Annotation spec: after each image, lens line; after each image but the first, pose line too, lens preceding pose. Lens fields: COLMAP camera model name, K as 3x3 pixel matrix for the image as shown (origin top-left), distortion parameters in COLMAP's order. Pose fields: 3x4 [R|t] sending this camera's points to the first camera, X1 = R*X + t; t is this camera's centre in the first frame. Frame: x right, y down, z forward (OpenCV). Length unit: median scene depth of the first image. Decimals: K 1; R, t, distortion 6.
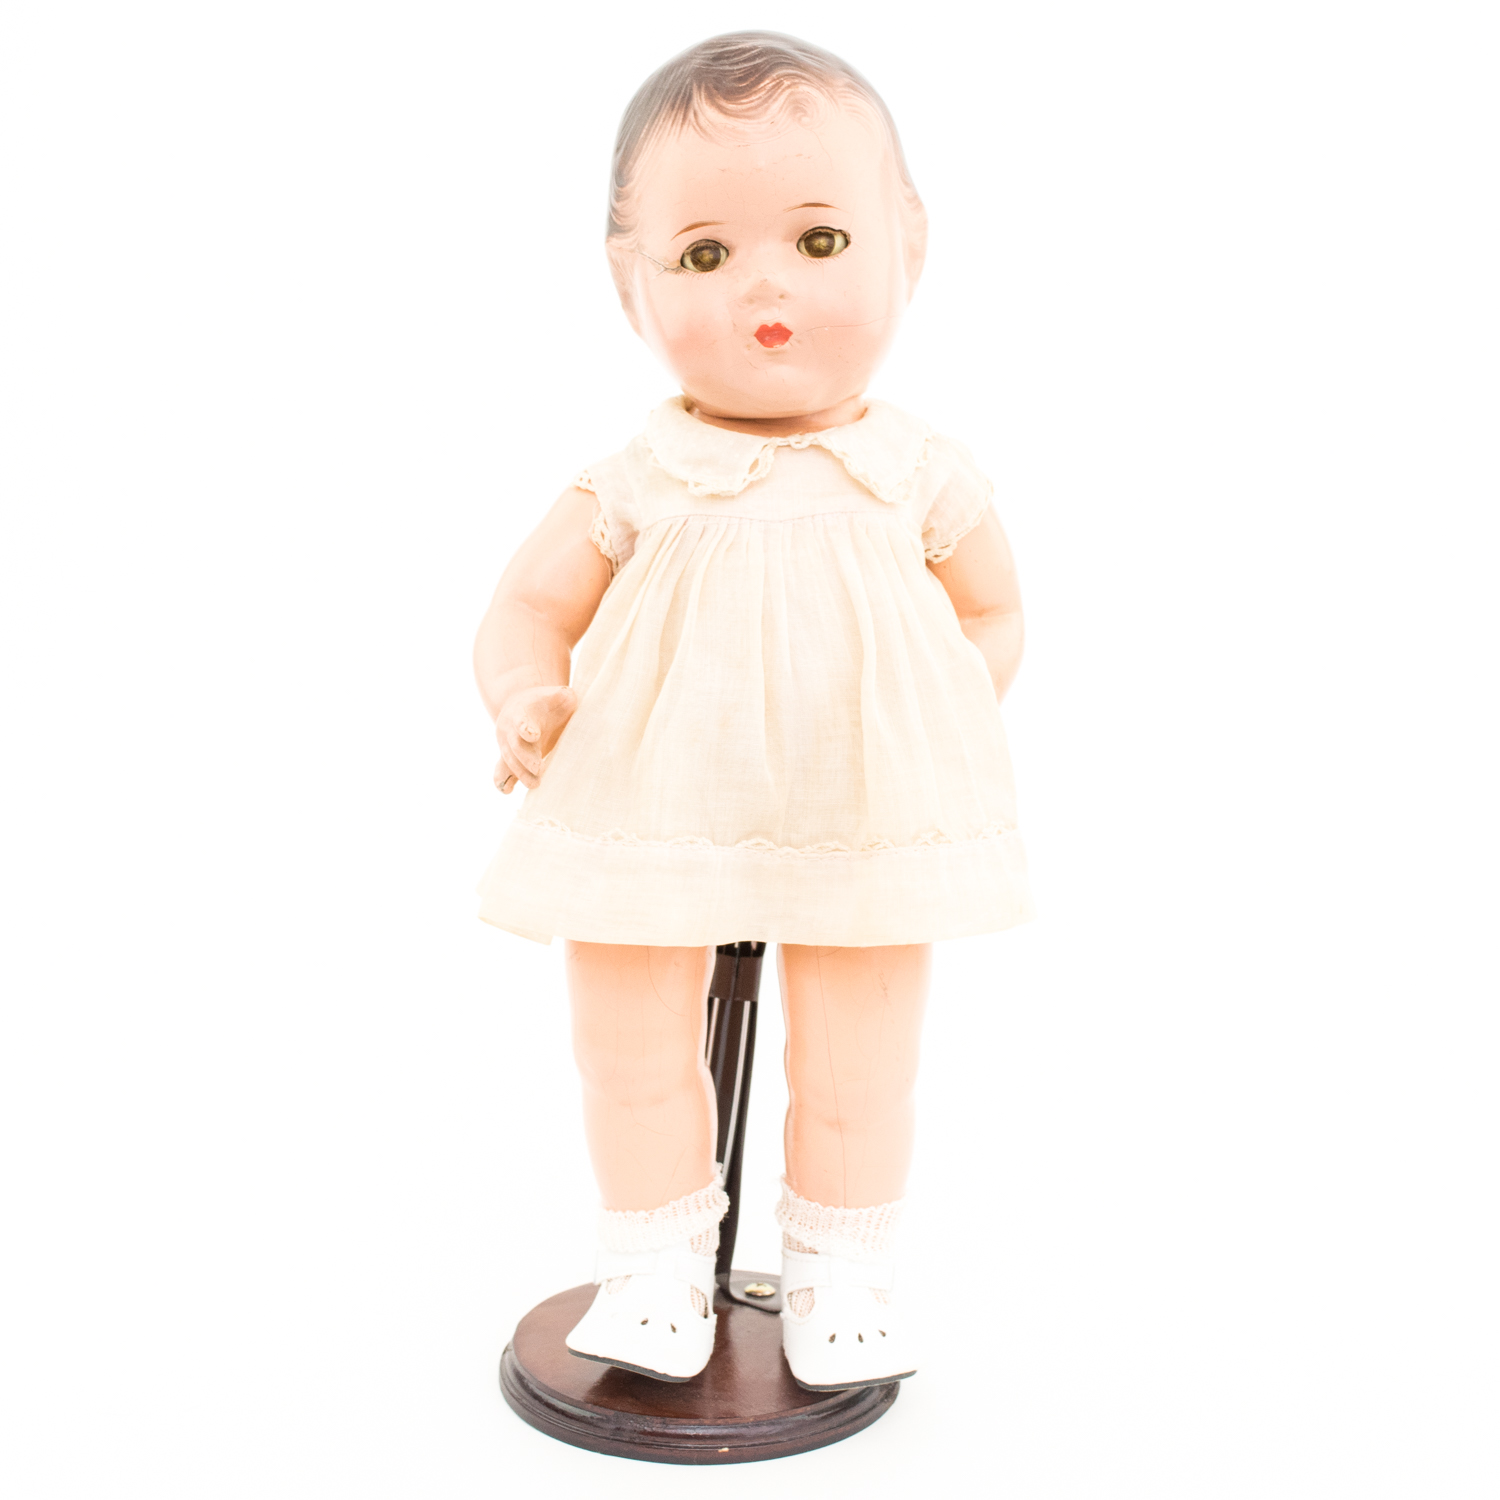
lens RADIAL K [[3123.6, 0, 750.0], [0, 3123.6, 750.0], [0, 0, 1]] dist [-0.055834, -0.156163]
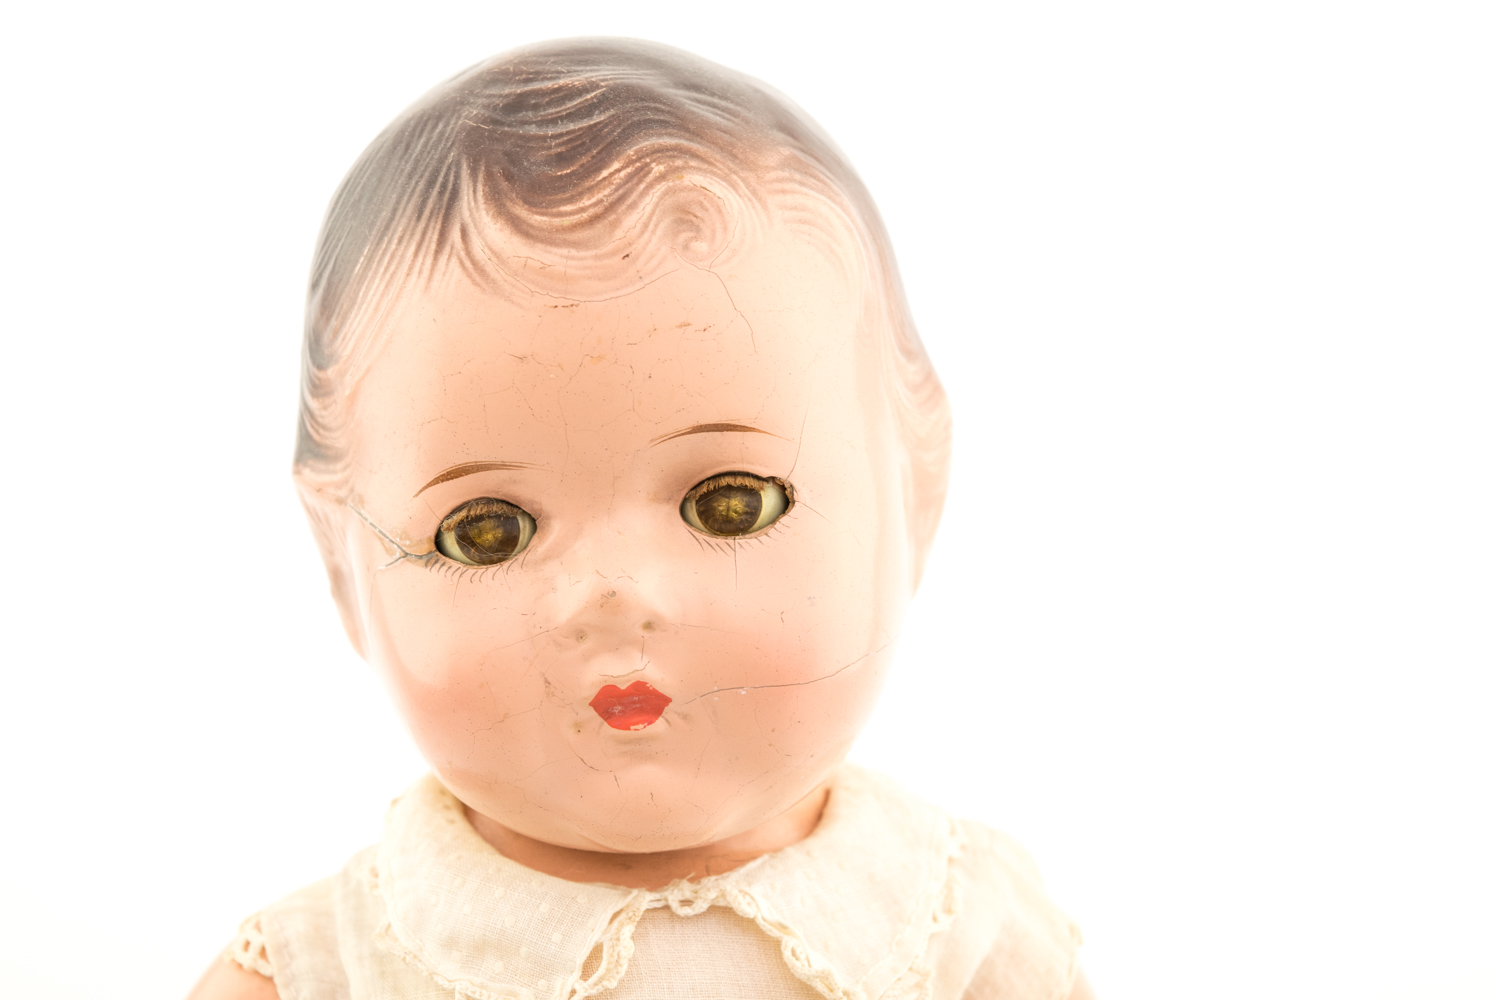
lens RADIAL K [[3442.6, 0, 750.0], [0, 3442.6, 500.0], [0, 0, 1]] dist [-0.052722, 0.050413]
pose [[0.999857, -0.001544, 0.016858, 0.016727], [0.002063, 0.999523, -0.030806, -0.147131], [-0.016802, 0.030837, 0.999383, 0.479872]]
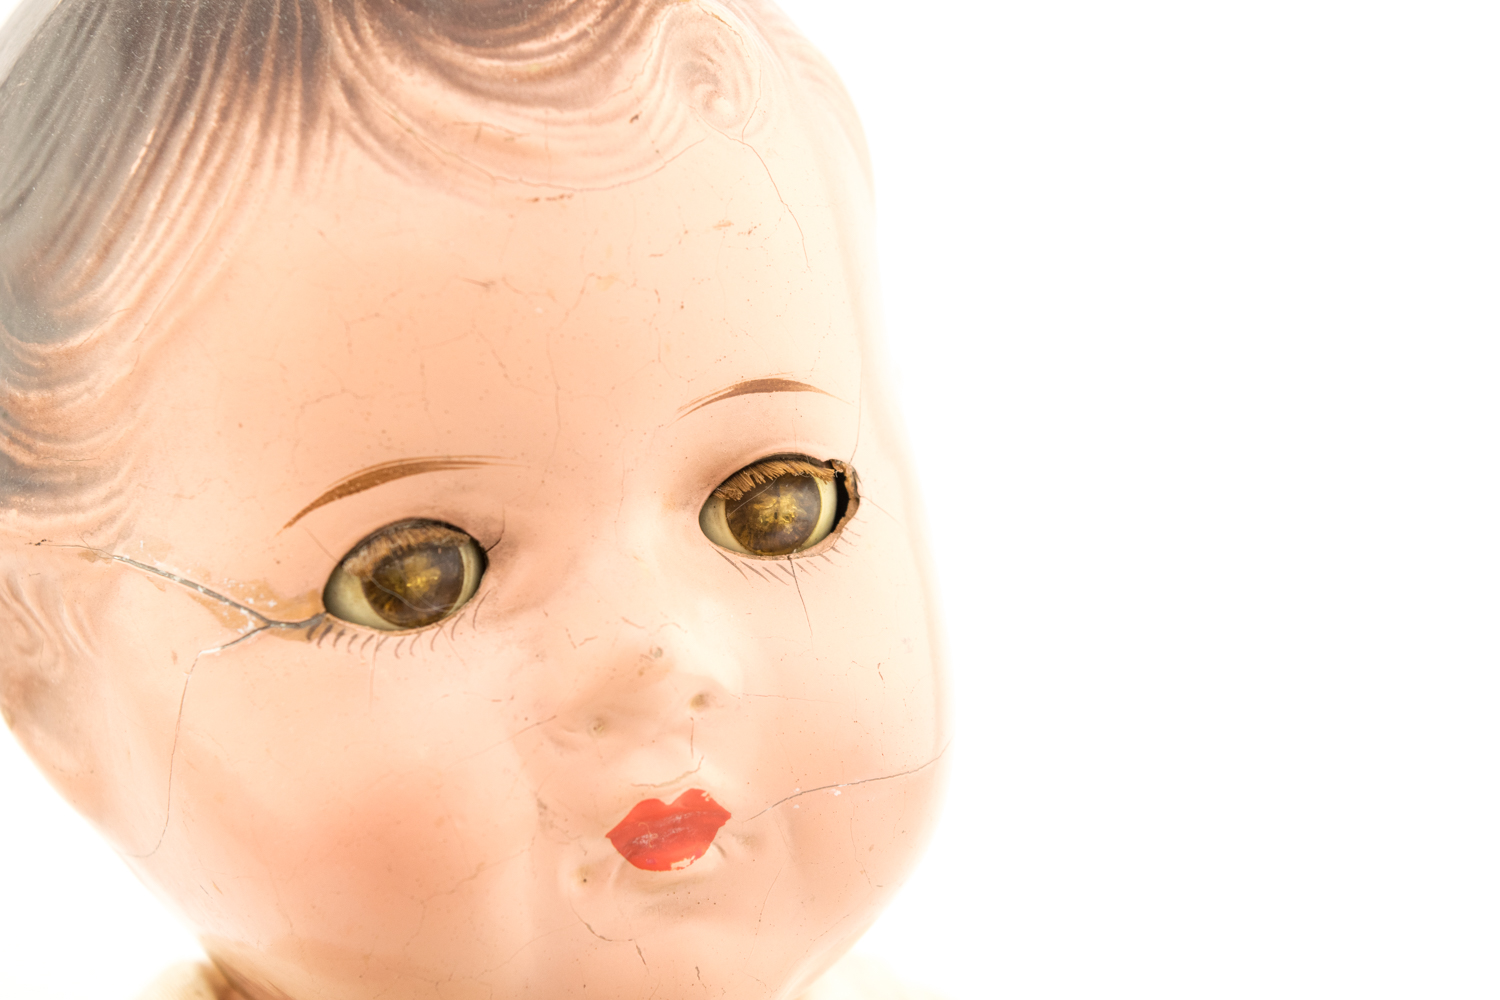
lens RADIAL K [[3442.9, 0, 750.0], [0, 3442.9, 500.0], [0, 0, 1]] dist [0.051735, 0.088161]
pose [[0.912610, -0.058505, 0.404623, -0.115561], [0.092625, 0.993561, -0.065252, -0.141381], [-0.398200, 0.097028, 0.912153, 0.692815]]
